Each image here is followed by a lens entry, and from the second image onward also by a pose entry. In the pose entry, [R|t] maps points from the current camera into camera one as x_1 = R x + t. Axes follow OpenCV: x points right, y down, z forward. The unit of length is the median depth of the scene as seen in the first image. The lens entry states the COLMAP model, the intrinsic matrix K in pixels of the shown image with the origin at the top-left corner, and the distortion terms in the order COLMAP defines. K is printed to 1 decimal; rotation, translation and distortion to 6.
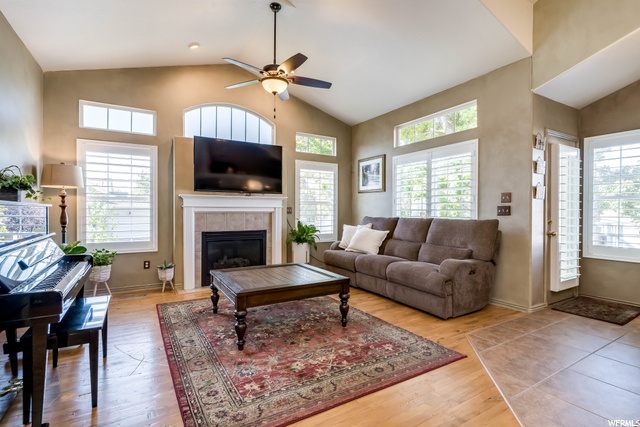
lens RADIAL K [[308.4, 0, 317.4], [0, 308.4, 211.9], [0, 0, 1]] dist [-0.004441, -0.000004]
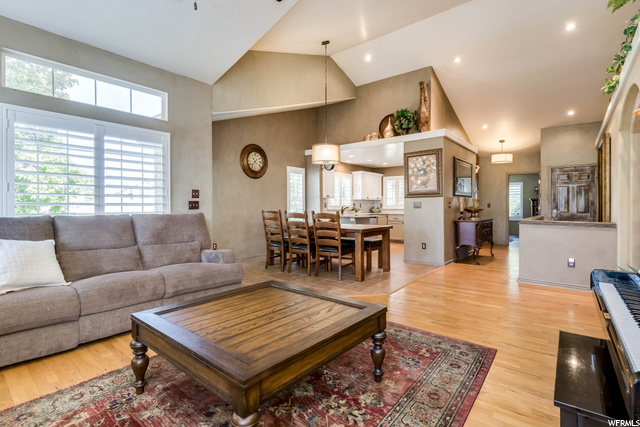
lens RADIAL K [[308.4, 0, 318.0], [0, 308.4, 210.1], [0, 0, 1]] dist [-0.004441, -0.000004]
pose [[-0.337603, -0.016630, 0.941142, -0.633678], [0.009238, 0.999737, 0.020979, -0.004948], [-0.941243, 0.015777, -0.337360, 0.955349]]
